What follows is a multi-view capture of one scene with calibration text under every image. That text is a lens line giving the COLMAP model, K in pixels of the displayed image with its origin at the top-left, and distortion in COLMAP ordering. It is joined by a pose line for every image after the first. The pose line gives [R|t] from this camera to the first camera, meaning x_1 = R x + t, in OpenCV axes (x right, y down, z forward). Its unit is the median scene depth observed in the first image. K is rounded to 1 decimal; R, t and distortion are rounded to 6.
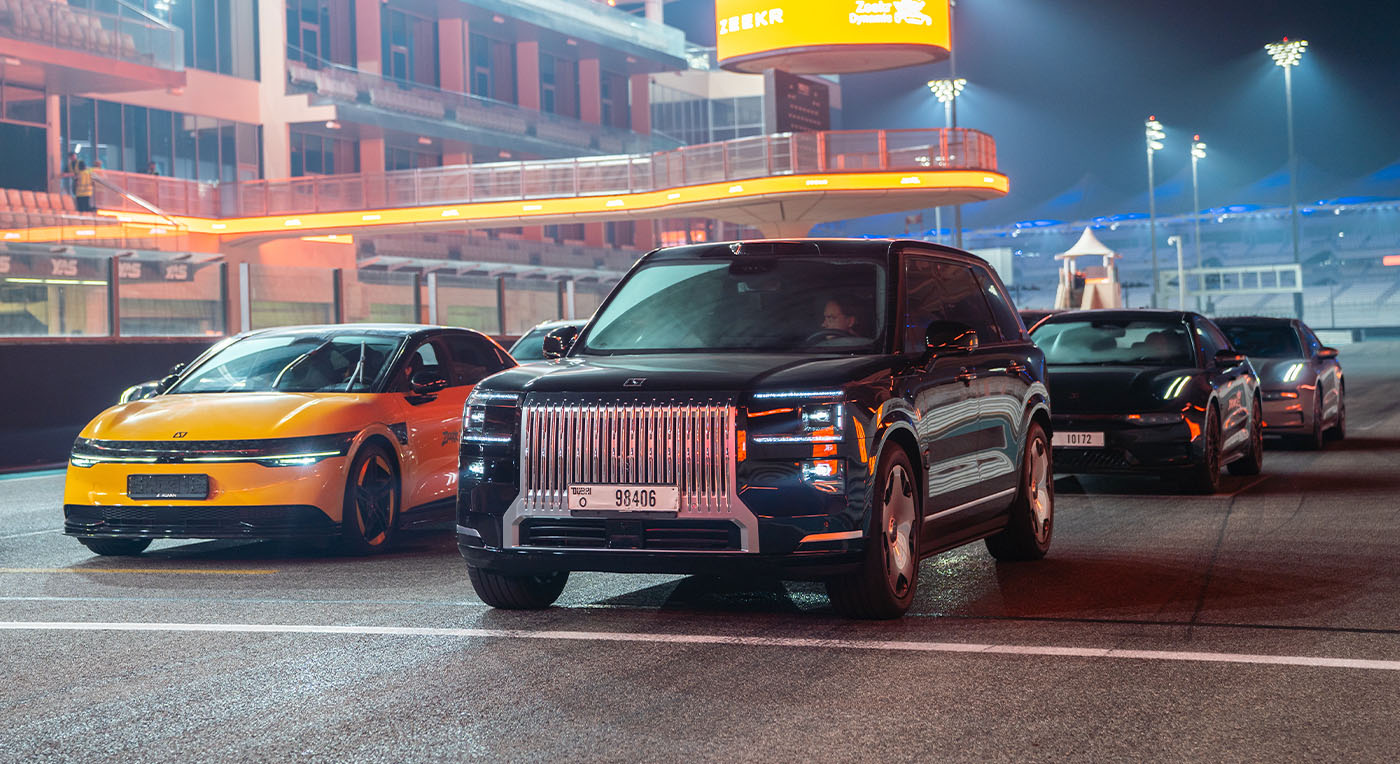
lens RADIAL K [[2463.2, 0, 700.0], [0, 2463.2, 382.0], [0, 0, 1]] dist [0.070666, -0.032464]
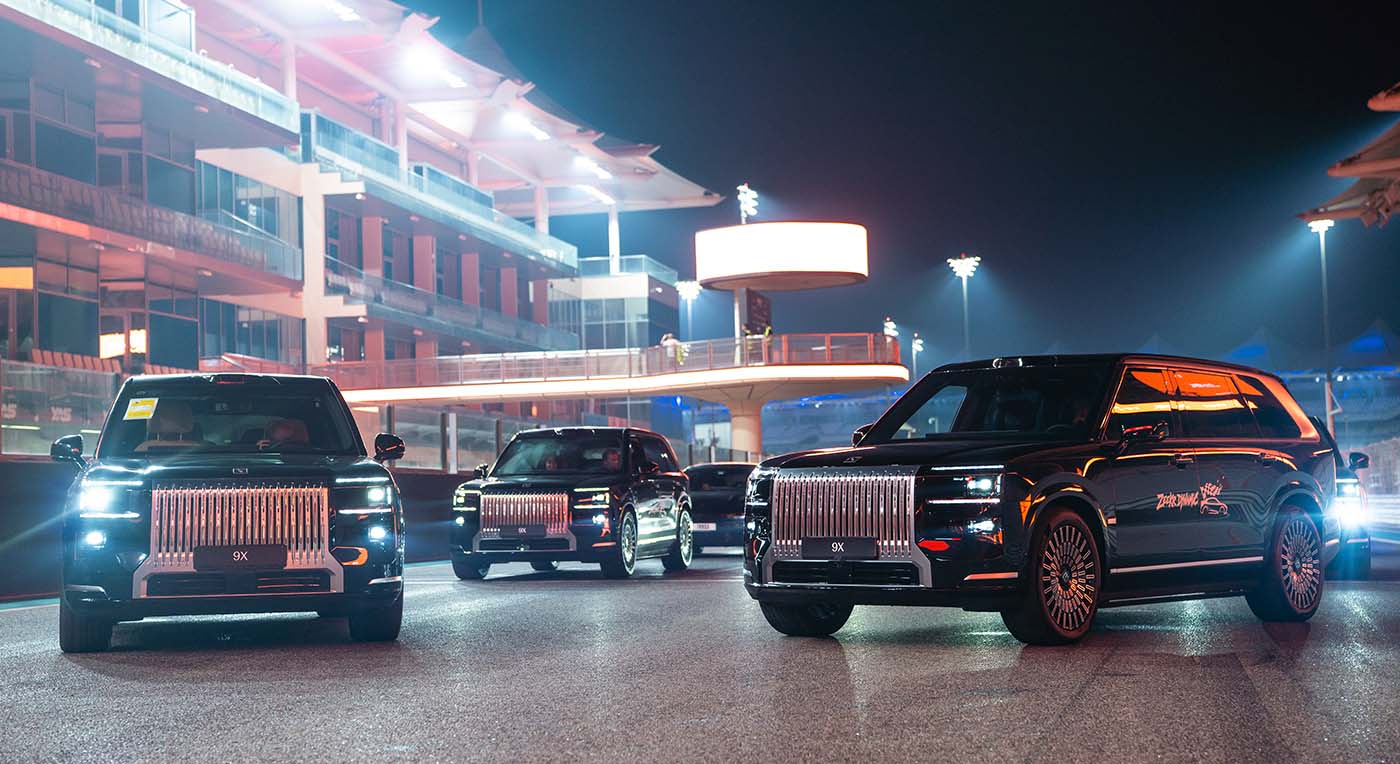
lens RADIAL K [[2463.2, 0, 700.0], [0, 2463.2, 382.0], [0, 0, 1]] dist [0.070666, -0.032464]
pose [[0.978670, 0.013040, 0.205026, -0.235655], [0.001551, 0.997486, -0.070844, 0.018346], [-0.205434, 0.069651, 0.976189, -0.274044]]
